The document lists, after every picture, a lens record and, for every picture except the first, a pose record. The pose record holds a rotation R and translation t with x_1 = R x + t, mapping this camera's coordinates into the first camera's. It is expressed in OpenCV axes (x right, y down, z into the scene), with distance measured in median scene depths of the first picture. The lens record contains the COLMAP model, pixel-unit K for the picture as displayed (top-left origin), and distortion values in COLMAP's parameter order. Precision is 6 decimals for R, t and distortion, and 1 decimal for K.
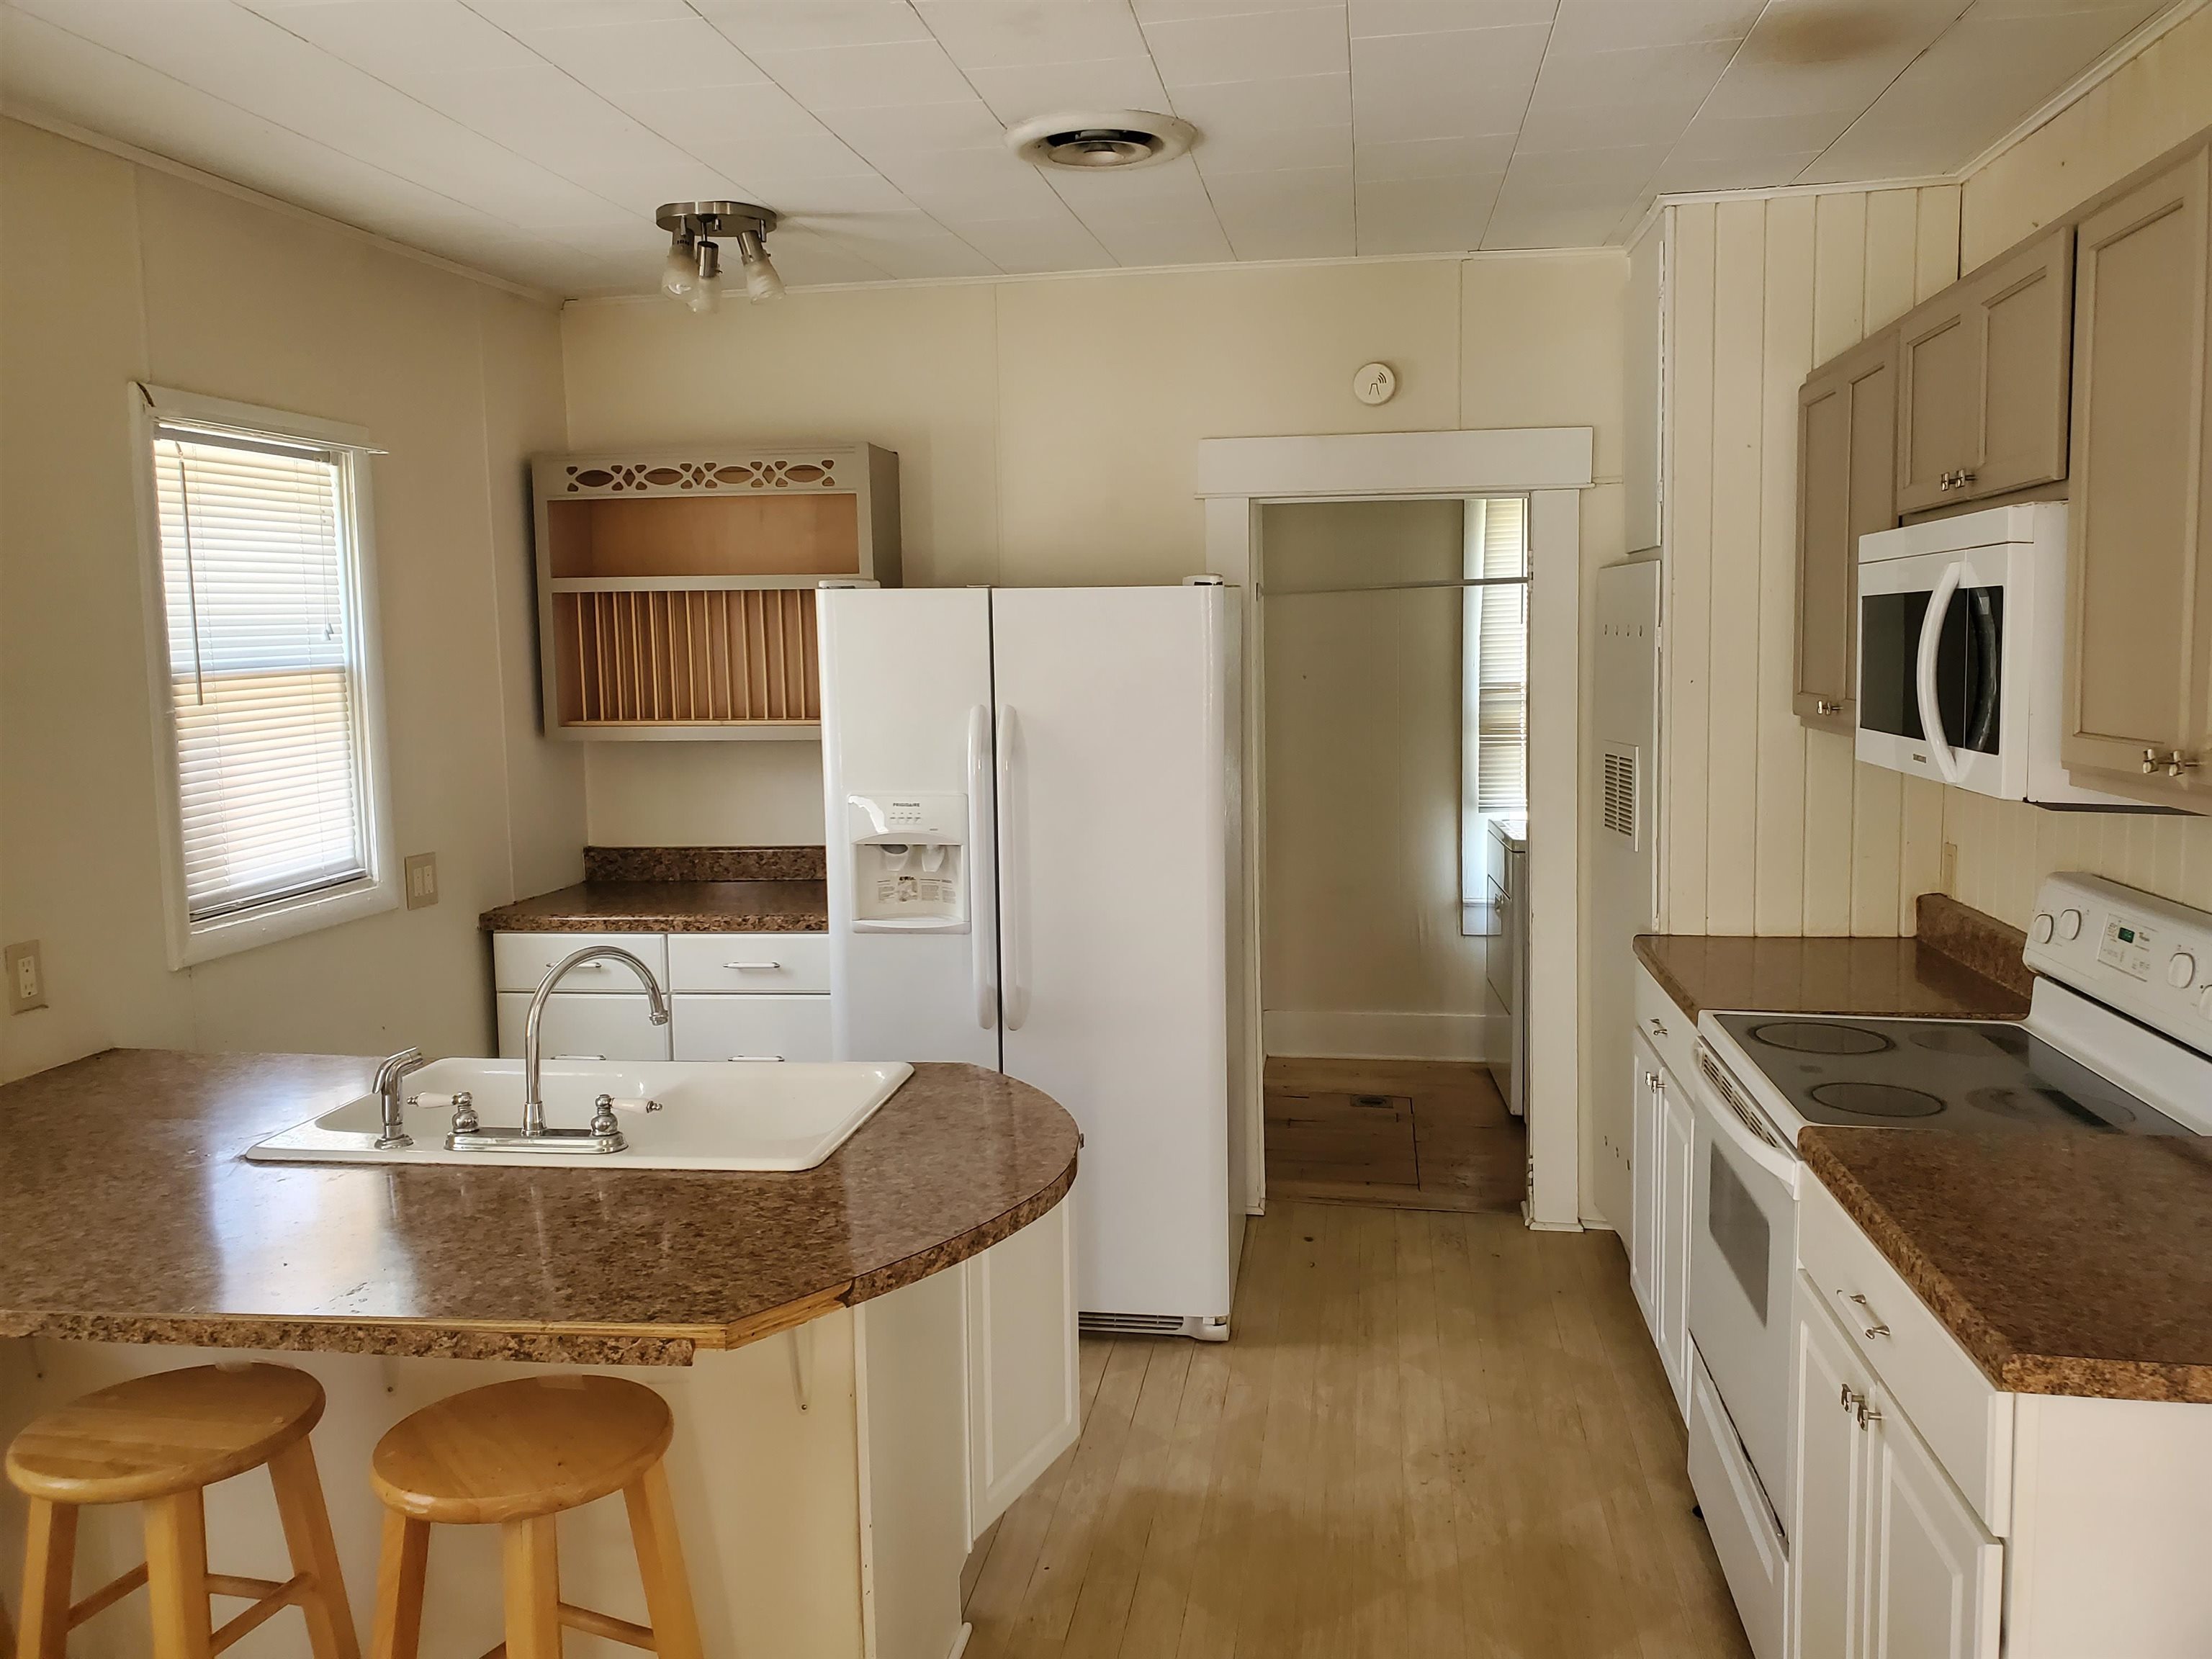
lens RADIAL K [[1728.4, 0, 1100.0], [0, 1728.4, 785.1], [0, 0, 1]] dist [0.033607, -0.021385]
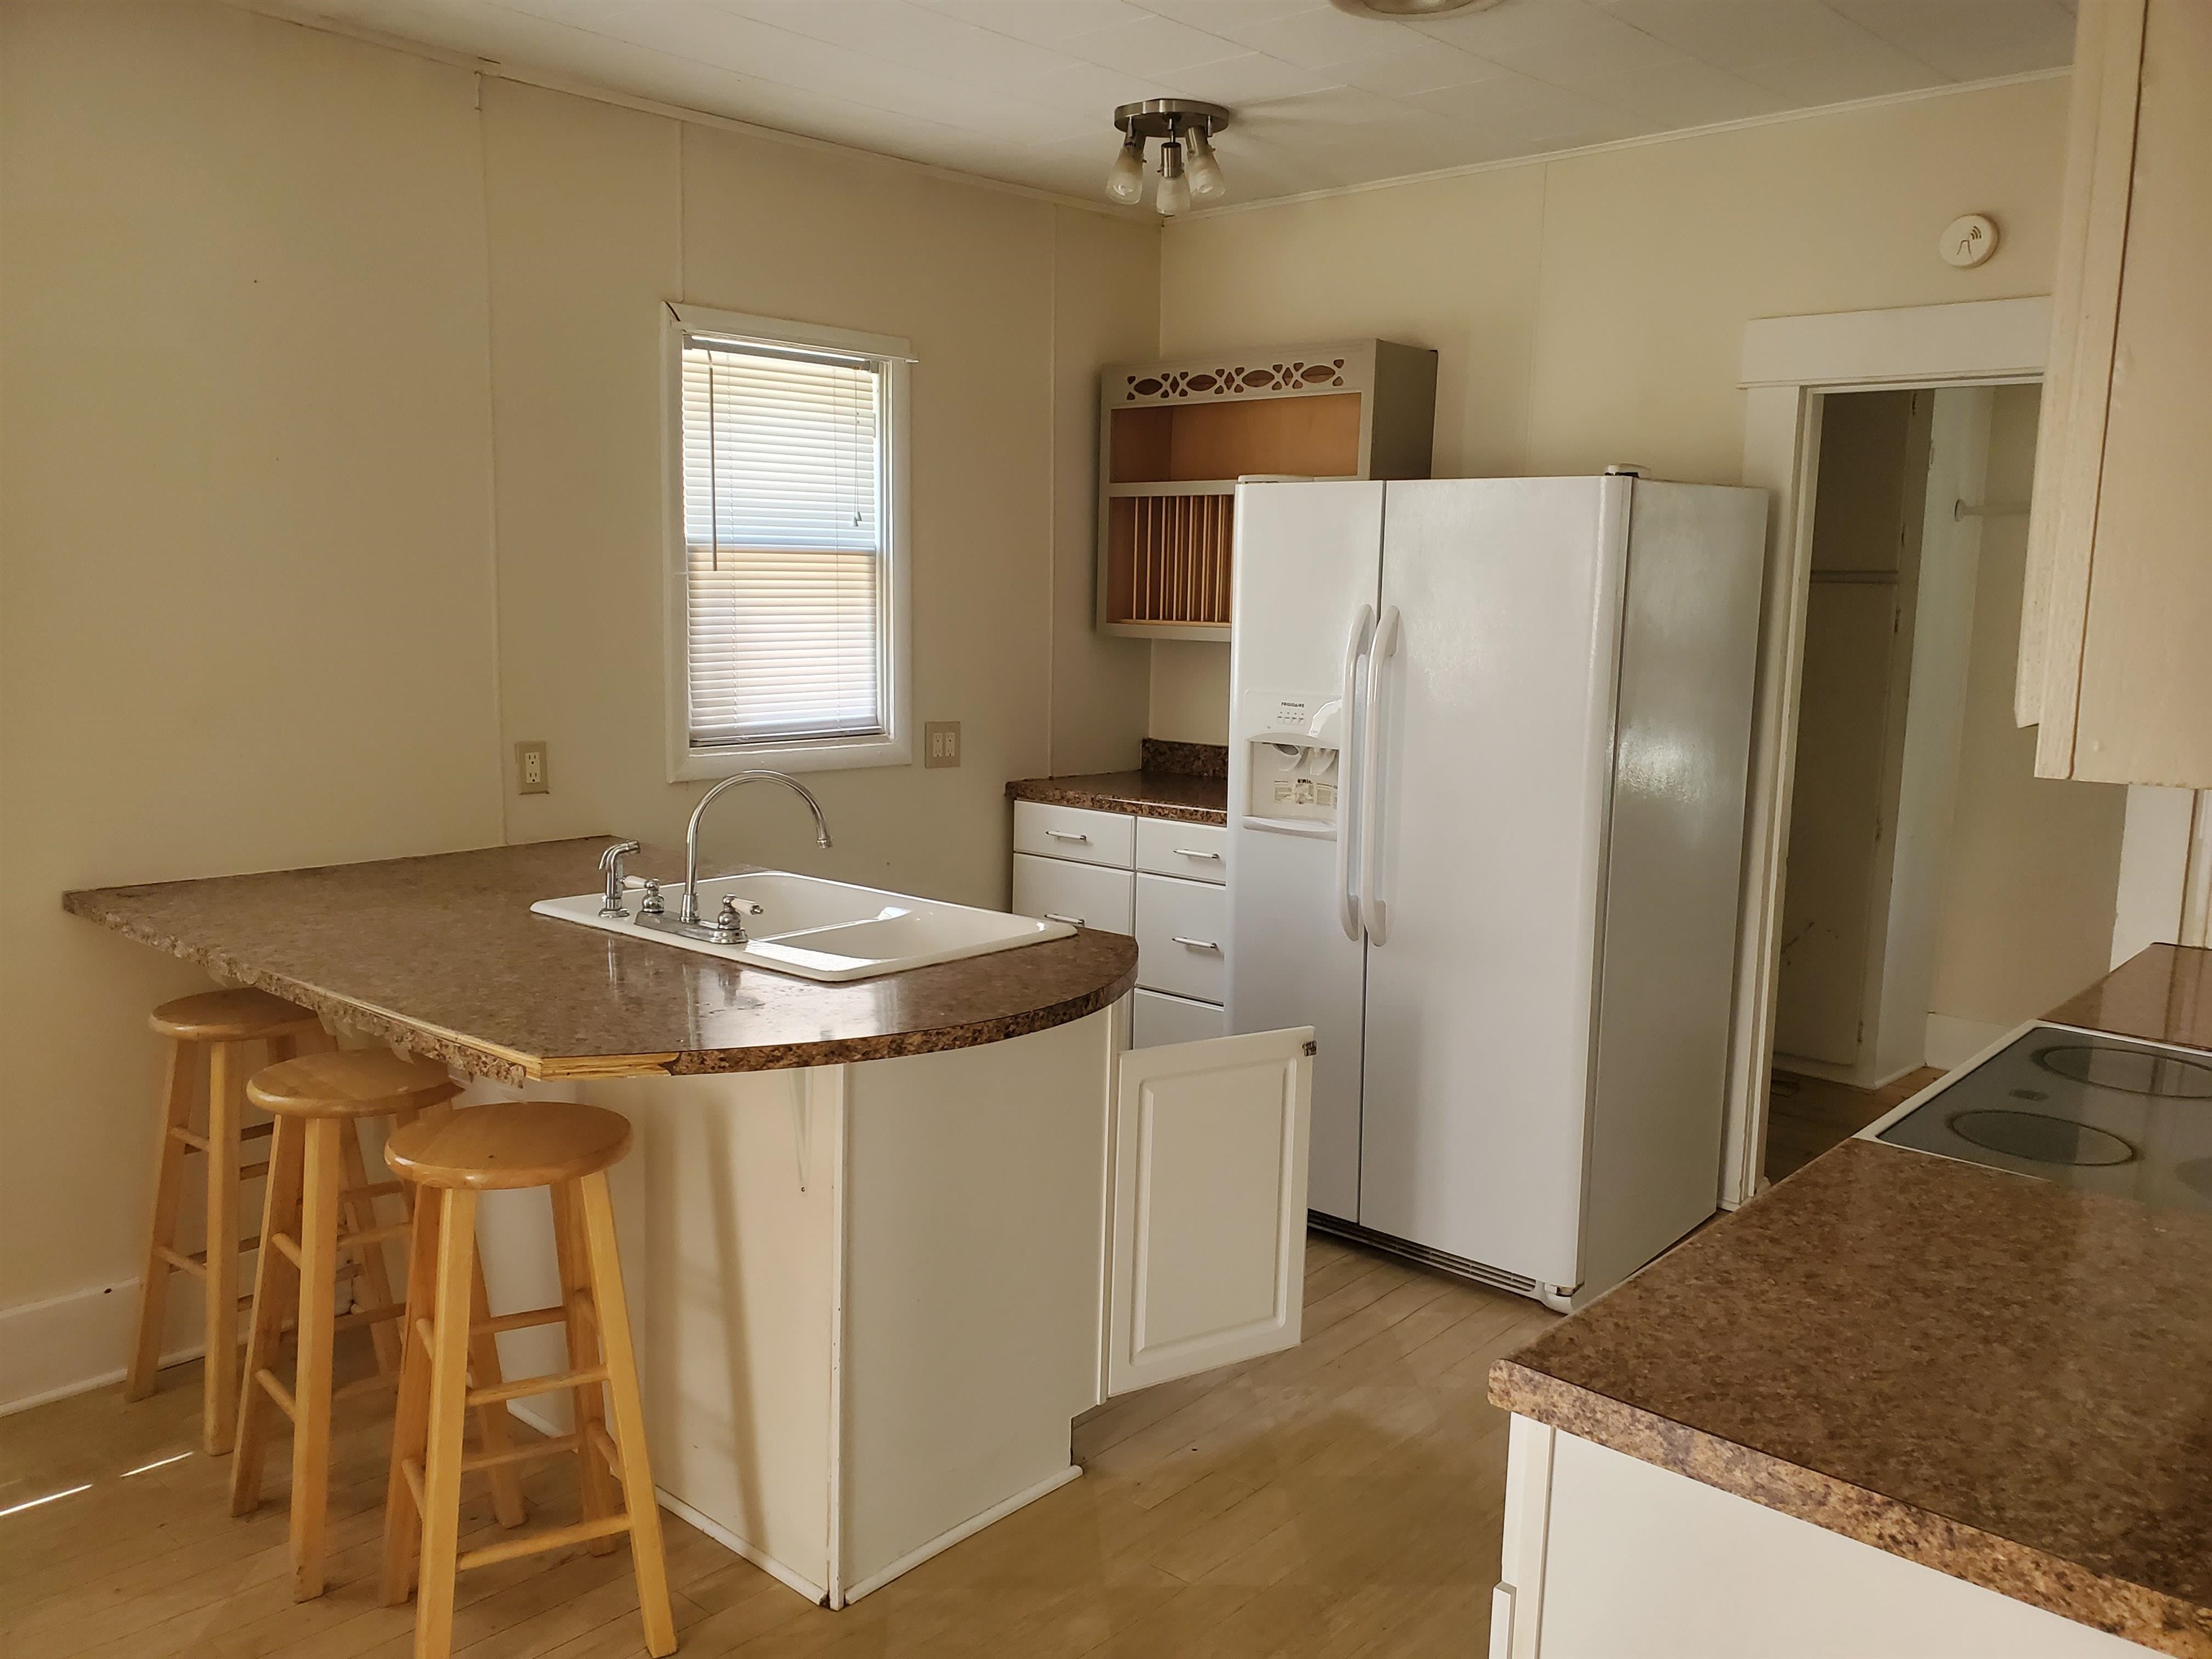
lens RADIAL K [[1728.4, 0, 1103.5], [0, 1728.4, 836.5], [0, 0, 1]] dist [0.033607, -0.021385]
pose [[0.841580, 0.113578, -0.528055, 0.327969], [-0.084035, 0.993270, 0.079710, 0.016908], [0.533554, -0.022707, 0.845461, 0.100299]]
